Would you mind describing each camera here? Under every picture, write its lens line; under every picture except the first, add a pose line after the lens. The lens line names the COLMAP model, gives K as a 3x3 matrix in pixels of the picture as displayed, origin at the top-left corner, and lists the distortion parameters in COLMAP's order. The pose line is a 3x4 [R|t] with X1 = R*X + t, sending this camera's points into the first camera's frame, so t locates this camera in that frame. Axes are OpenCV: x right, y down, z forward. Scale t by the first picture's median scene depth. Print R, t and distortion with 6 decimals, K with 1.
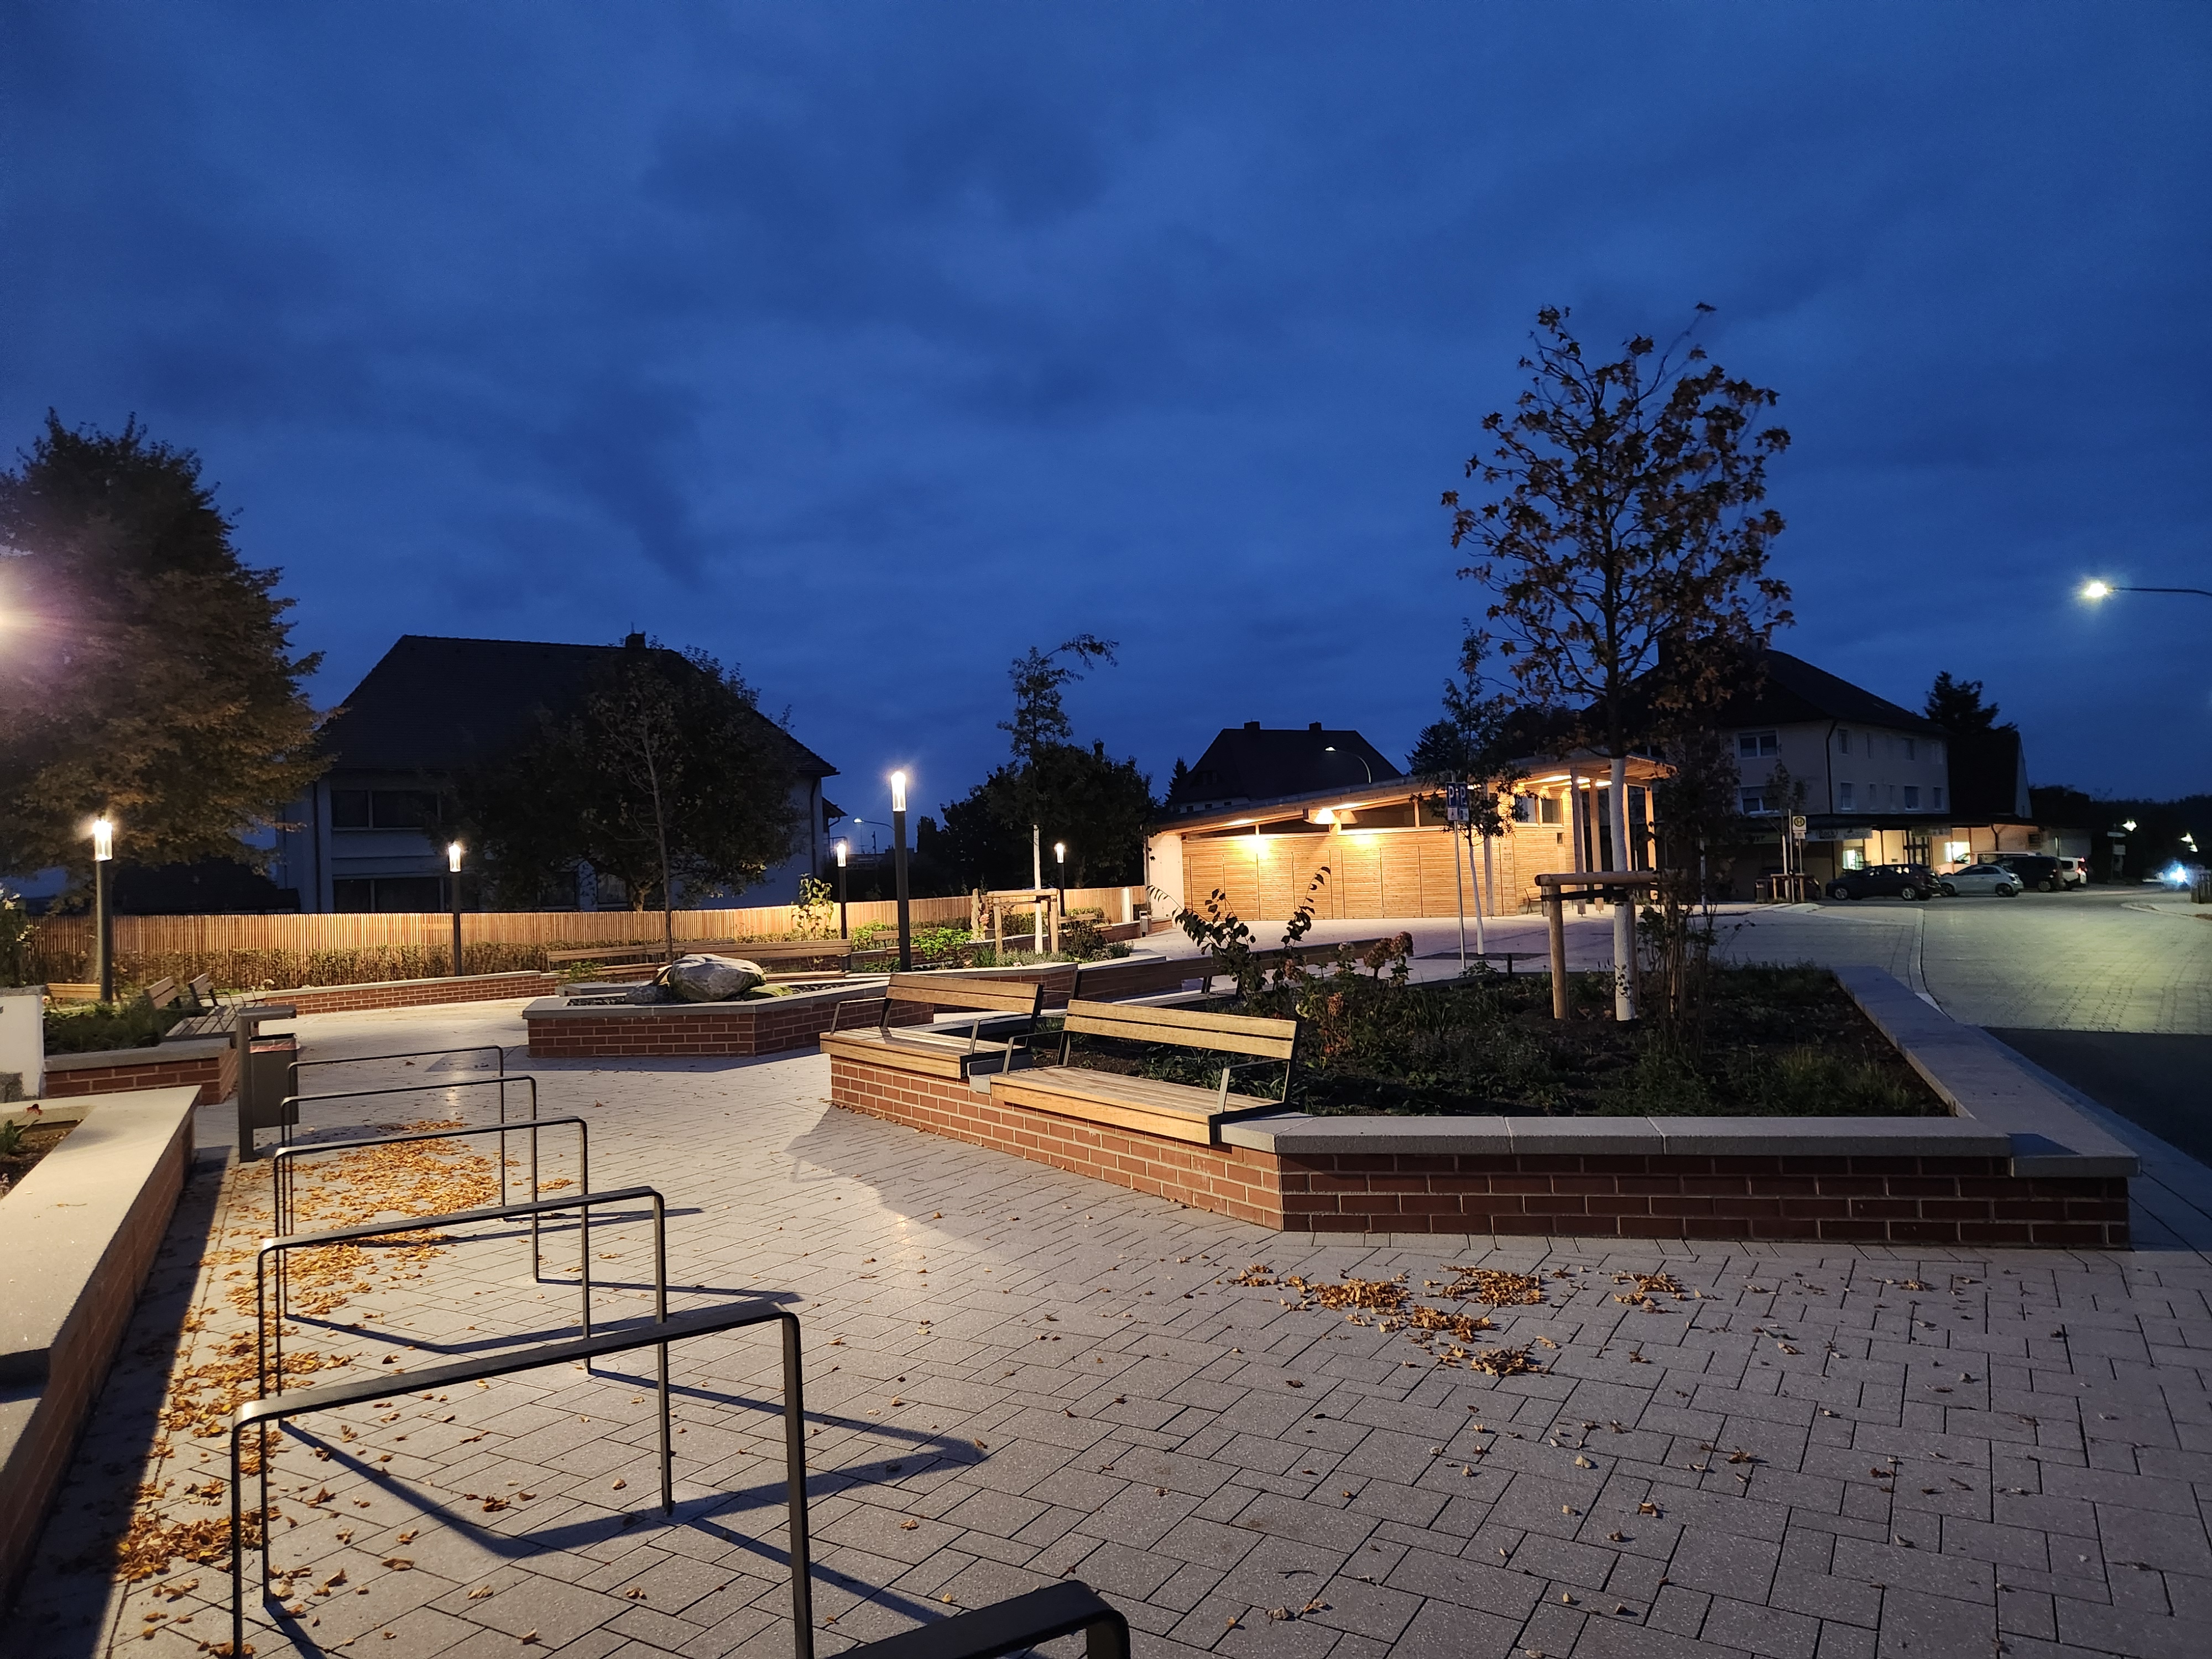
lens RADIAL K [[1448.9, 0, 1100.7], [0, 1448.9, 812.7], [0, 0, 1]] dist [0.057756, -0.065472]
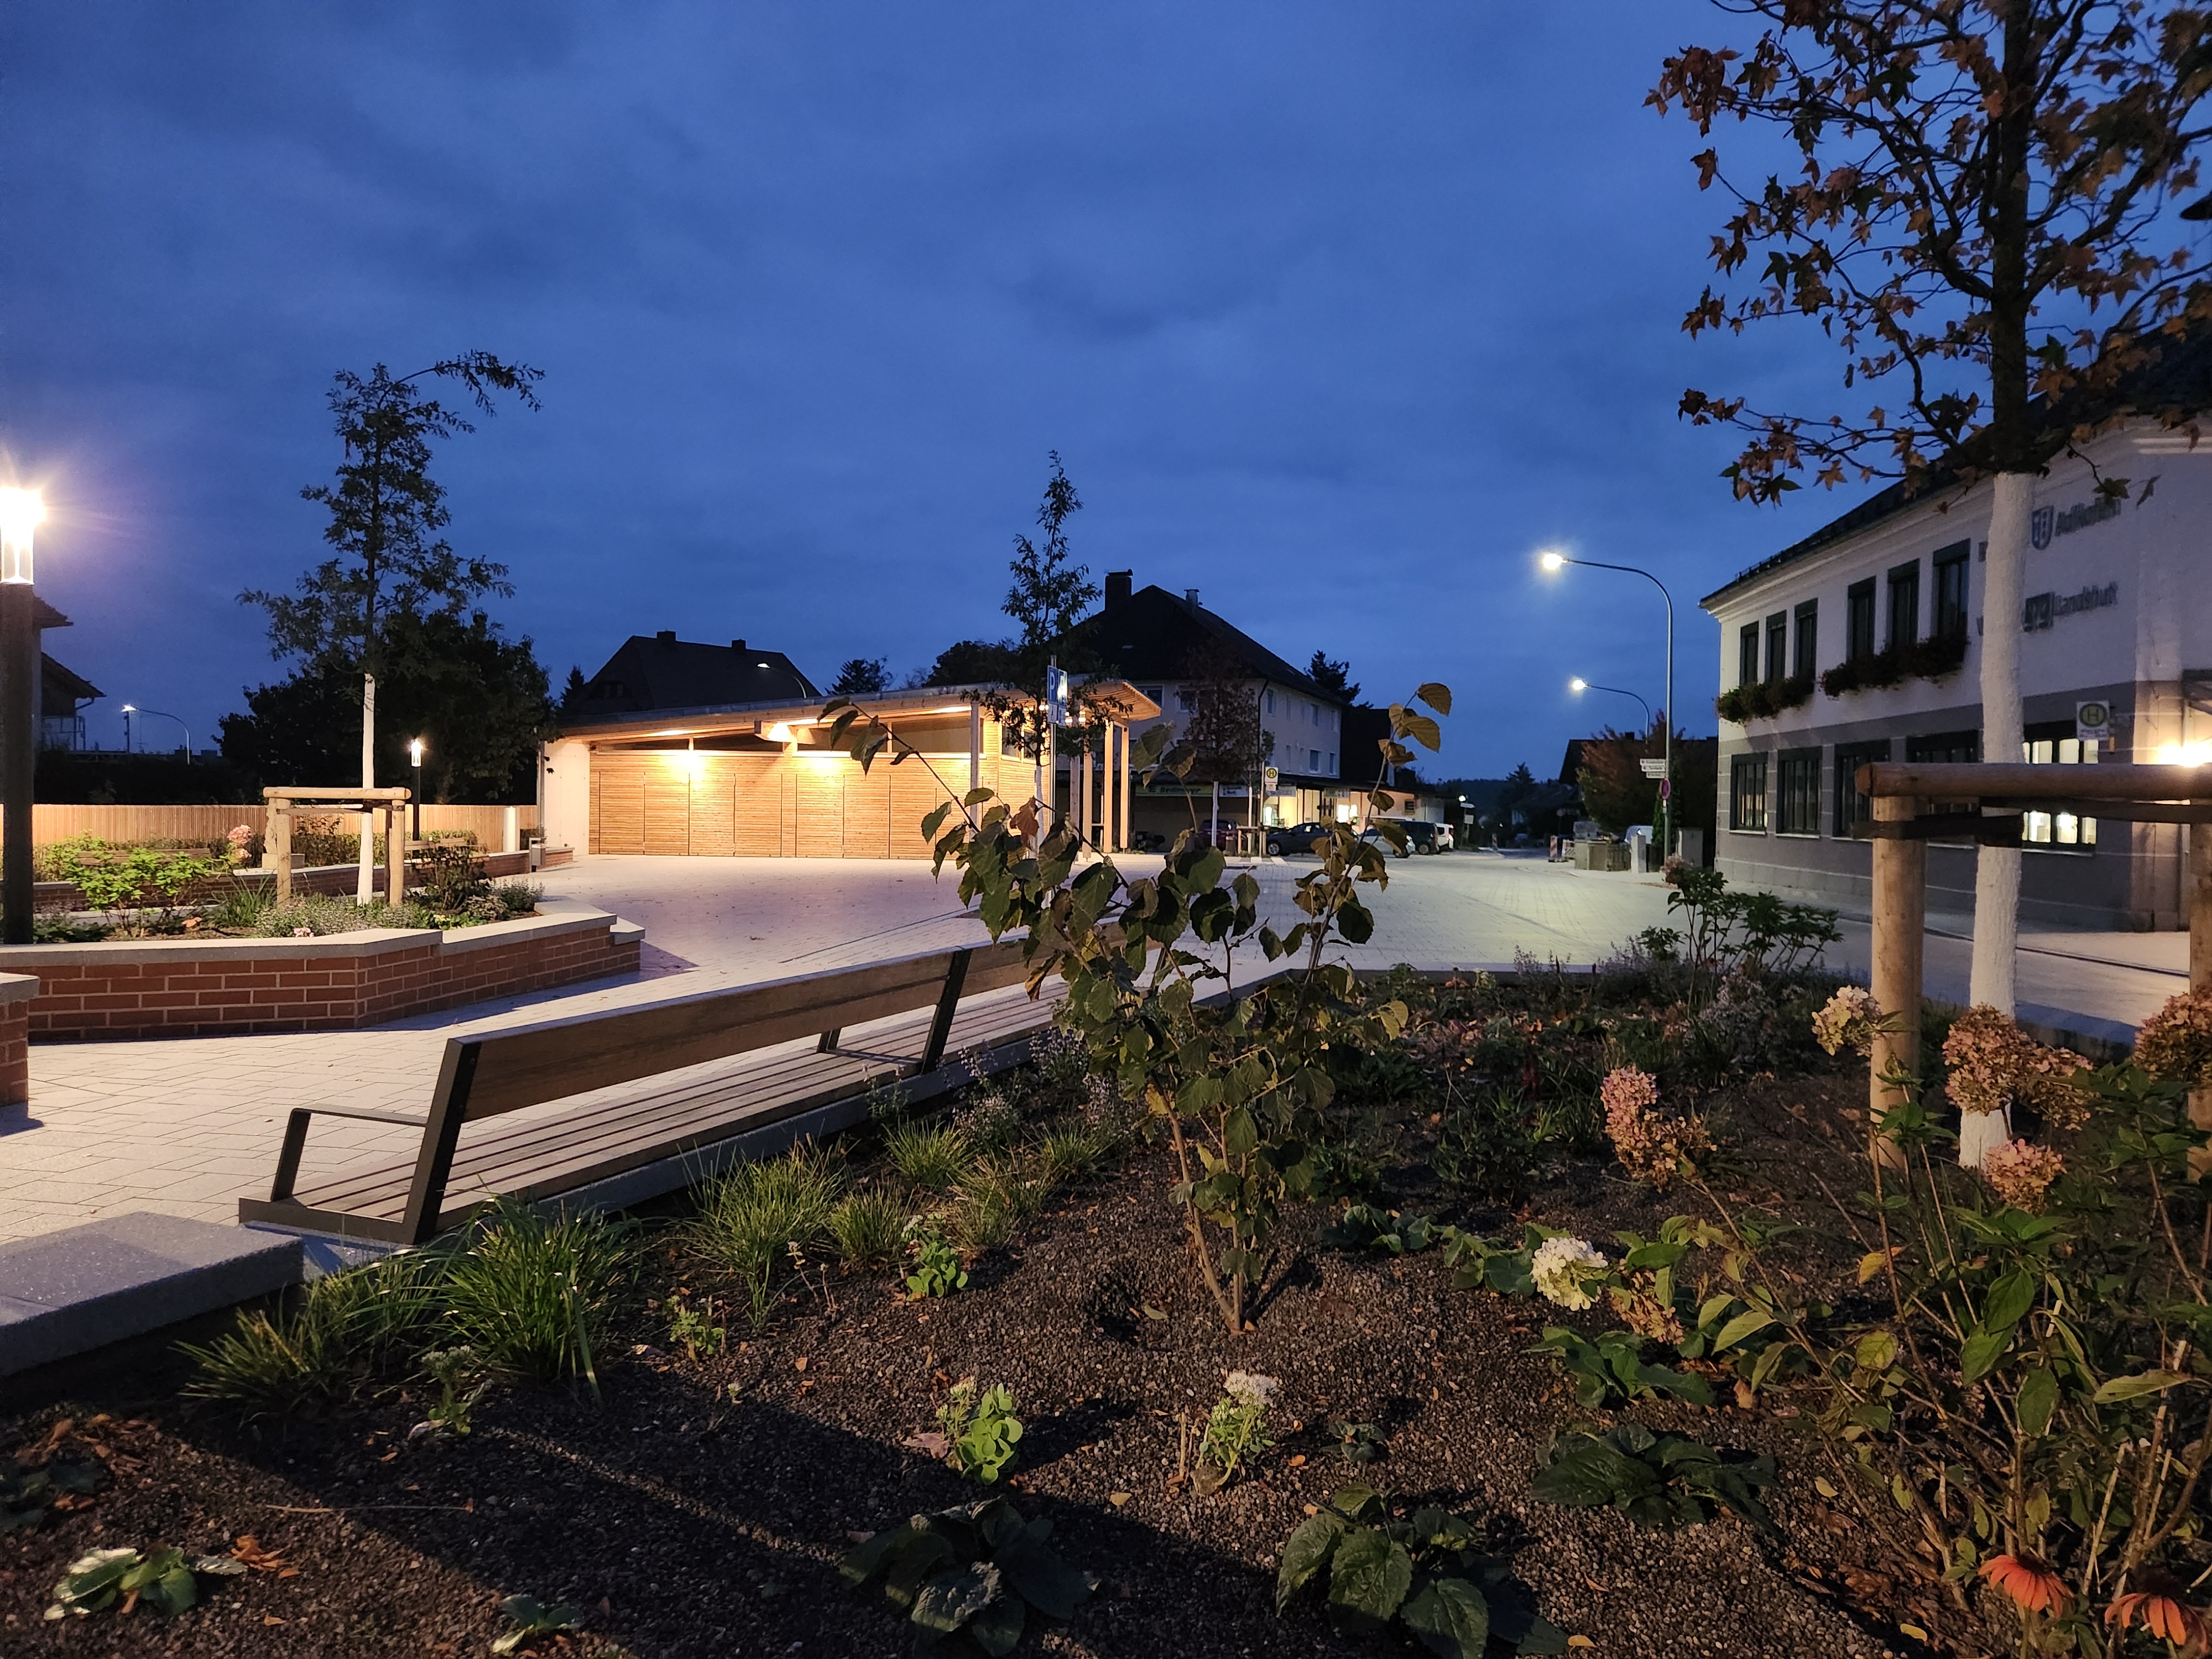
lens RADIAL K [[1448.9, 0, 1100.7], [0, 1448.9, 812.7], [0, 0, 1]] dist [0.057756, -0.065472]
pose [[0.915961, 0.048450, 0.398331, -0.004093], [-0.064891, 0.997503, 0.027889, 0.013565], [-0.395985, -0.051394, 0.916818, 0.177669]]
